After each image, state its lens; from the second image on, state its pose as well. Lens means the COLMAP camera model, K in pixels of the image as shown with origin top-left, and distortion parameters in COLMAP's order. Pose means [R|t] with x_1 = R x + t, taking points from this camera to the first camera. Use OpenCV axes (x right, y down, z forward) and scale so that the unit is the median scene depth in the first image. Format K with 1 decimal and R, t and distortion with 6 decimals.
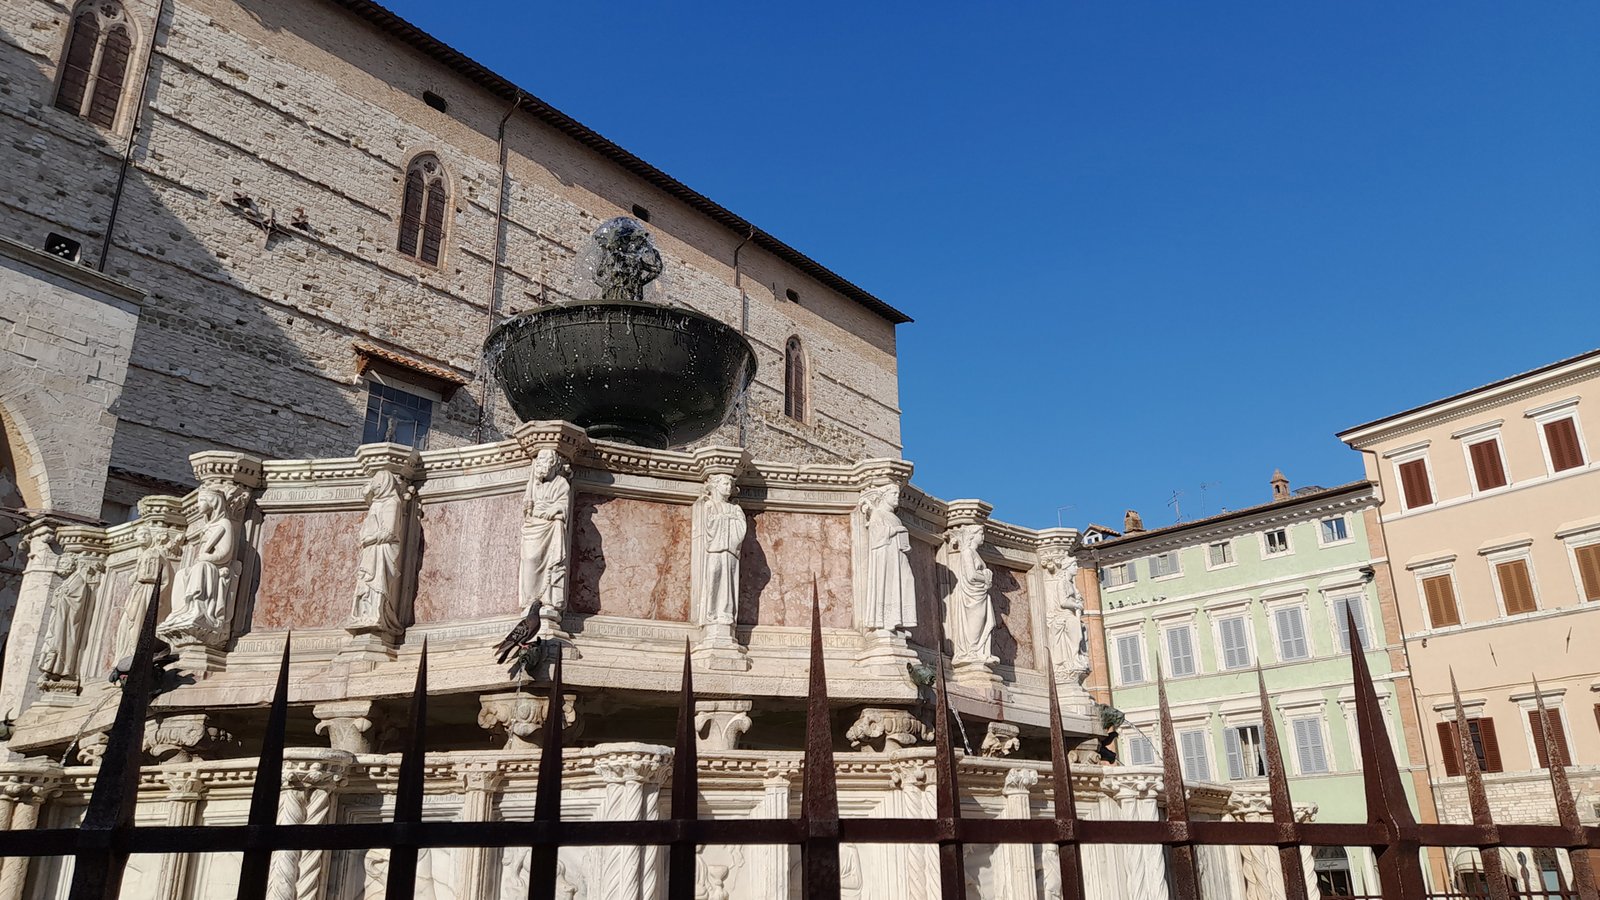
lens RADIAL K [[1197.0, 0, 797.1], [0, 1197.0, 439.1], [0, 0, 1]] dist [0.018425, -0.027513]
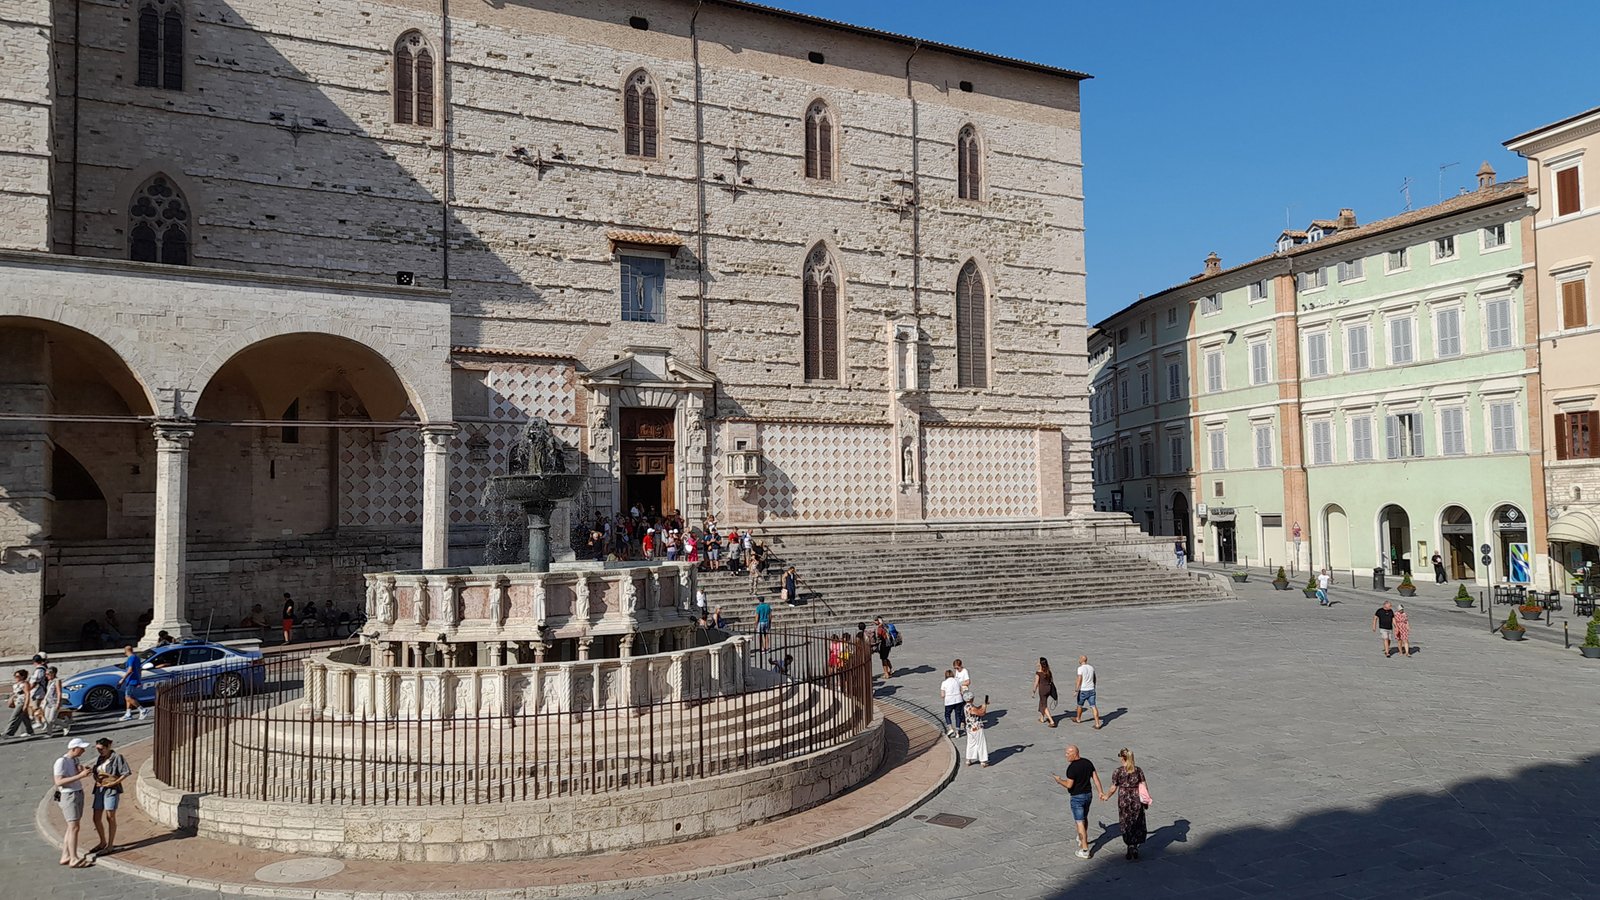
lens RADIAL K [[1197.0, 0, 803.1], [0, 1197.0, 455.0], [0, 0, 1]] dist [0.018425, -0.027513]
pose [[0.945241, -0.032684, -0.324732, 0.234389], [0.131582, 0.948691, 0.287526, -0.147928], [0.298673, -0.314511, 0.901042, -0.246418]]
